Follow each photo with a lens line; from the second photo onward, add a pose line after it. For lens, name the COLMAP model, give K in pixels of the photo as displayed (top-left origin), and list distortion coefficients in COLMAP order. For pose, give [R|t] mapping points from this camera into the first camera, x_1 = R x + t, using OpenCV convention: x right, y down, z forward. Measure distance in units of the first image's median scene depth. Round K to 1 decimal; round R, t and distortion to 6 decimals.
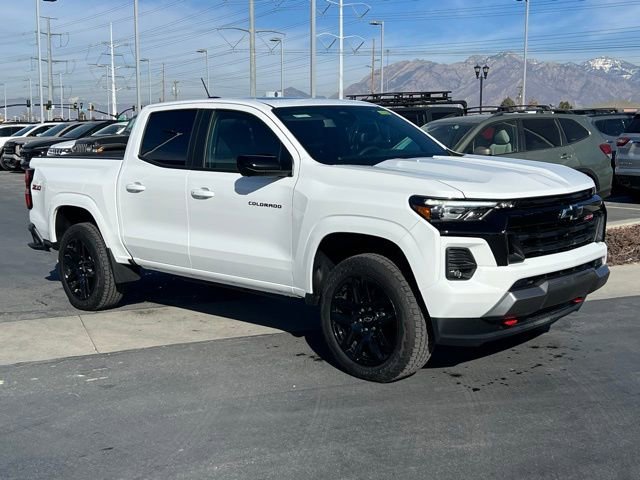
lens RADIAL K [[834.6, 0, 315.8], [0, 834.6, 238.4], [0, 0, 1]] dist [0.053066, 0.000000]
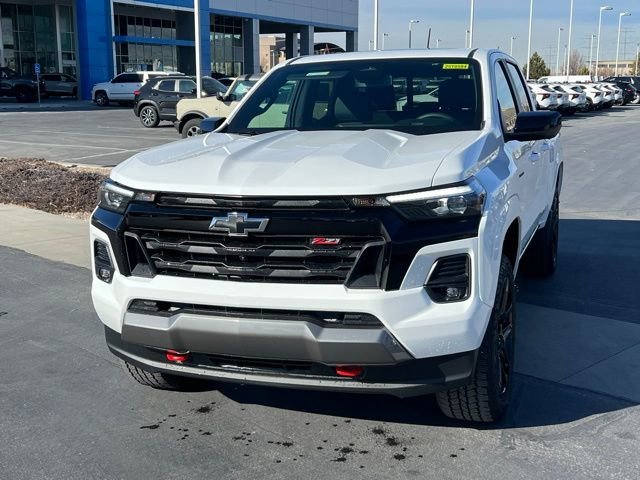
lens RADIAL K [[834.6, 0, 319.9], [0, 834.6, 244.1], [0, 0, 1]] dist [0.053066, 0.000000]
pose [[0.413931, 0.167143, -0.894832, 0.788861], [-0.100218, 0.985391, 0.137699, -0.095999], [0.904775, 0.032680, 0.424634, 0.675460]]
